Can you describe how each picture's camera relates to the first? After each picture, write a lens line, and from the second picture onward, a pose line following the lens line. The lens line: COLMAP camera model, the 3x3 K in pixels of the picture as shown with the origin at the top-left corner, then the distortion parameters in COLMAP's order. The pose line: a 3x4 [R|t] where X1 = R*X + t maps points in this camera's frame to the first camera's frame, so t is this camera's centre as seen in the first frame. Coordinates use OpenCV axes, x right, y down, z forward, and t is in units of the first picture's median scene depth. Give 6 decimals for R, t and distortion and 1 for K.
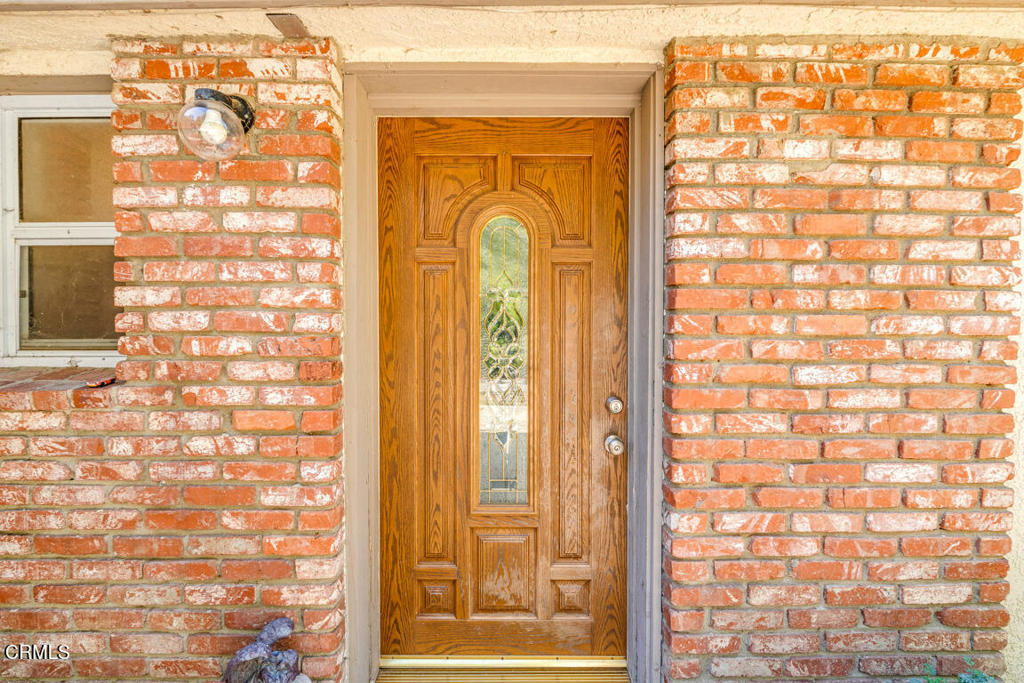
lens RADIAL K [[464.4, 0, 512.0], [0, 464.4, 341.5], [0, 0, 1]] dist [-0.002436, -0.000288]
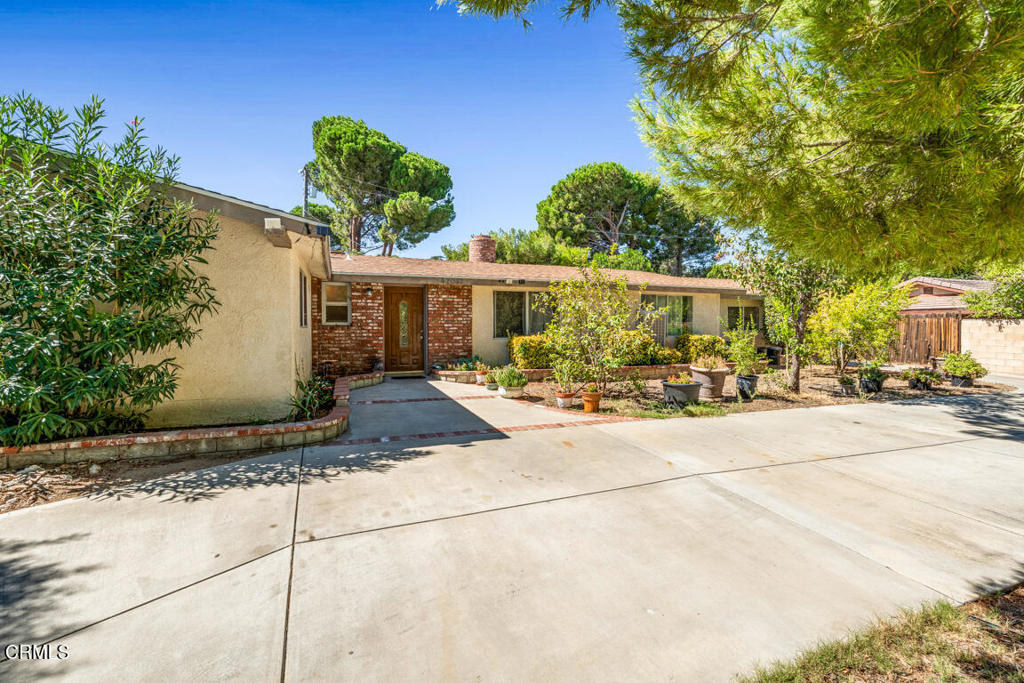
lens RADIAL K [[466.8, 0, 512.0], [0, 466.8, 341.5], [0, 0, 1]] dist [-0.004312, -0.000239]
pose [[0.936750, -0.012124, 0.349788, -1.042472], [0.011838, 0.999926, 0.002955, 0.328872], [-0.349798, 0.001373, 0.936824, -6.596035]]
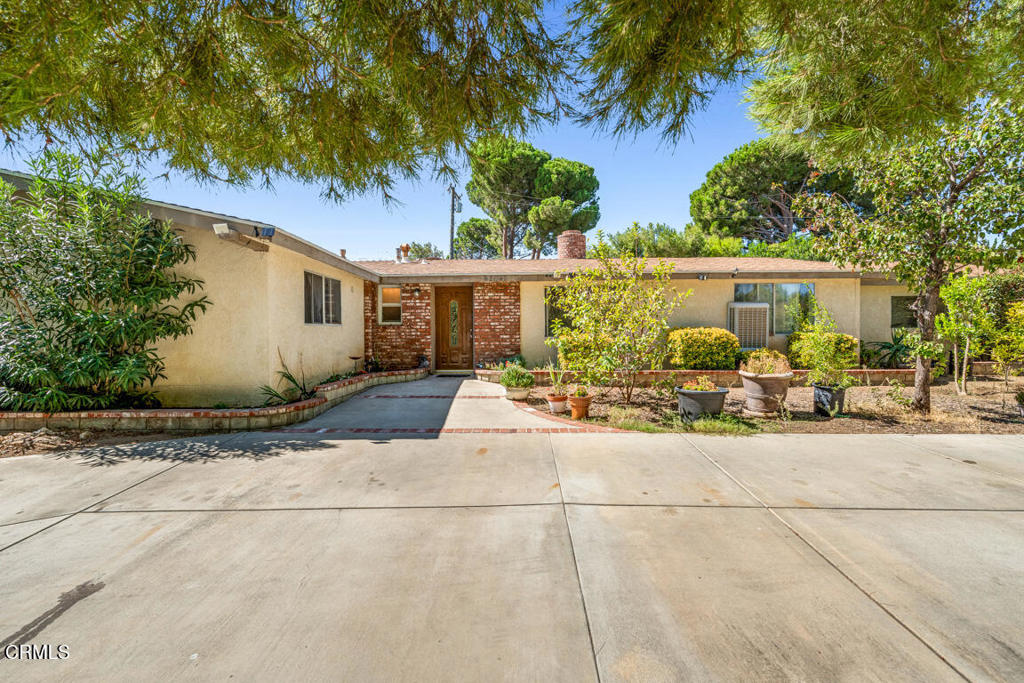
lens RADIAL K [[464.4, 0, 512.0], [0, 464.4, 341.5], [0, 0, 1]] dist [-0.002436, -0.000288]
pose [[0.999422, -0.008099, -0.033009, 1.192276], [0.007709, 0.999899, -0.011911, 0.449793], [0.033102, 0.011650, 0.999384, -6.487124]]
